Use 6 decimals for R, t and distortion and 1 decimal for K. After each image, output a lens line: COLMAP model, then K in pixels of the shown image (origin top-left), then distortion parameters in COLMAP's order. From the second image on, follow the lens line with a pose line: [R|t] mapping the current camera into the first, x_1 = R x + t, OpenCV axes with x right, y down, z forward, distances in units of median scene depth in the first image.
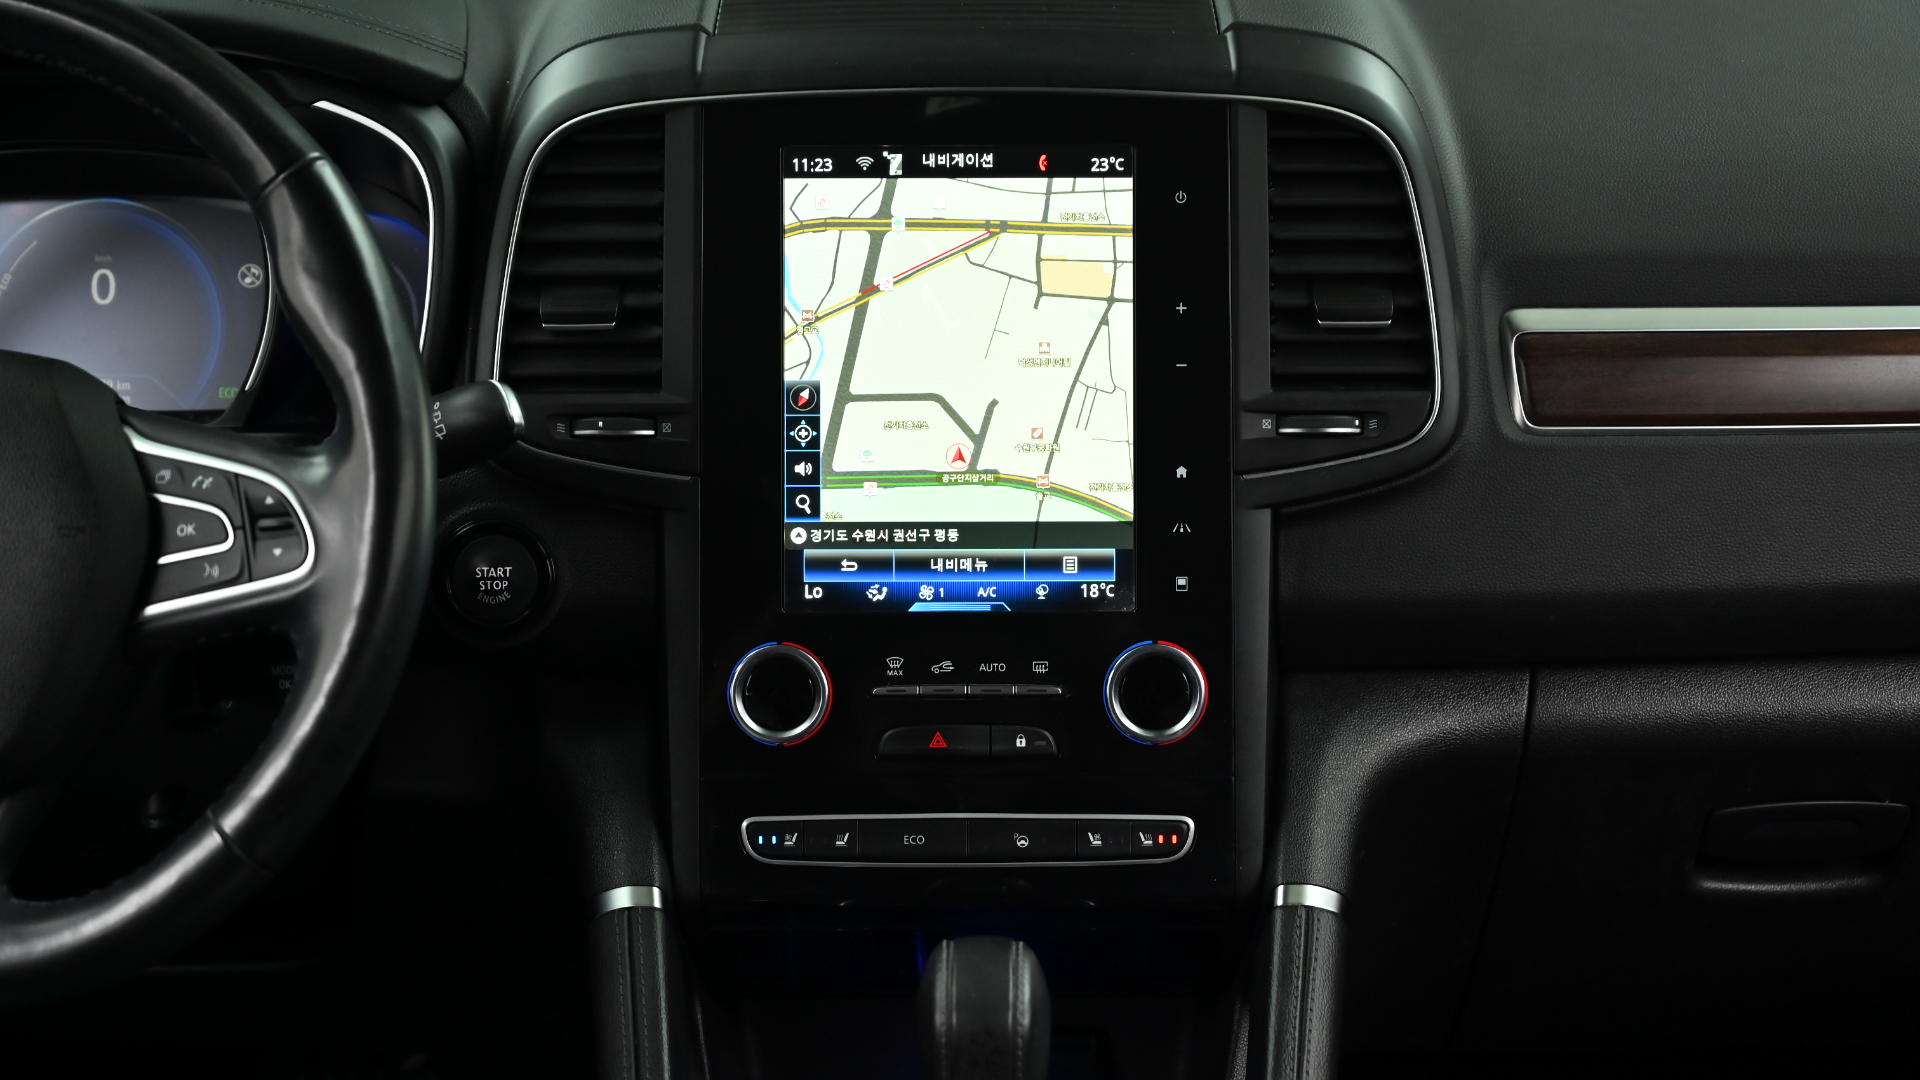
lens RADIAL K [[3279.8, 0, 960.0], [0, 3279.8, 540.0], [0, 0, 1]] dist [-0.003601, 0.054400]
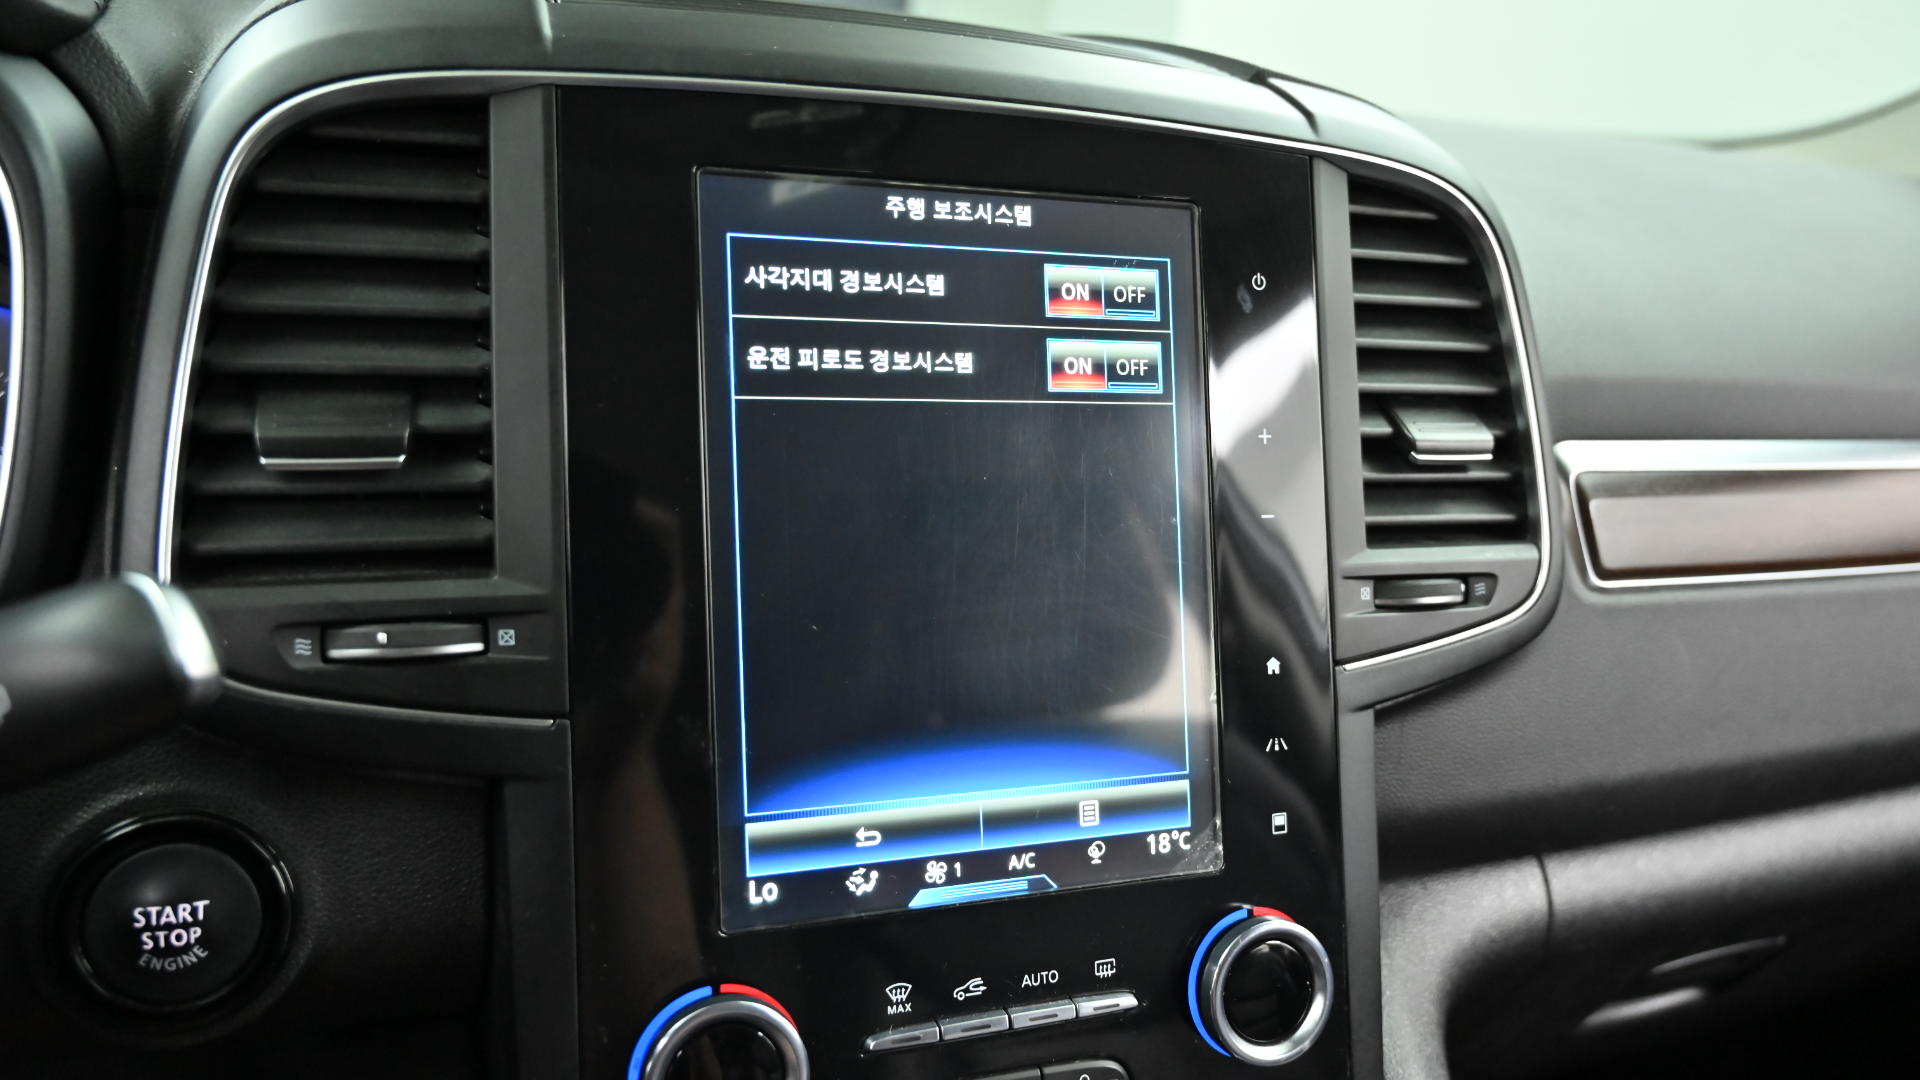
lens RADIAL K [[1306.5, 0, 960.0], [0, 1306.5, 540.0], [0, 0, 1]] dist [-0.005419, 0.000805]
pose [[0.933606, -0.021942, 0.357628, -0.096649], [0.030333, 0.999380, -0.017870, -0.044894], [-0.357014, 0.027532, 0.933693, 0.755379]]
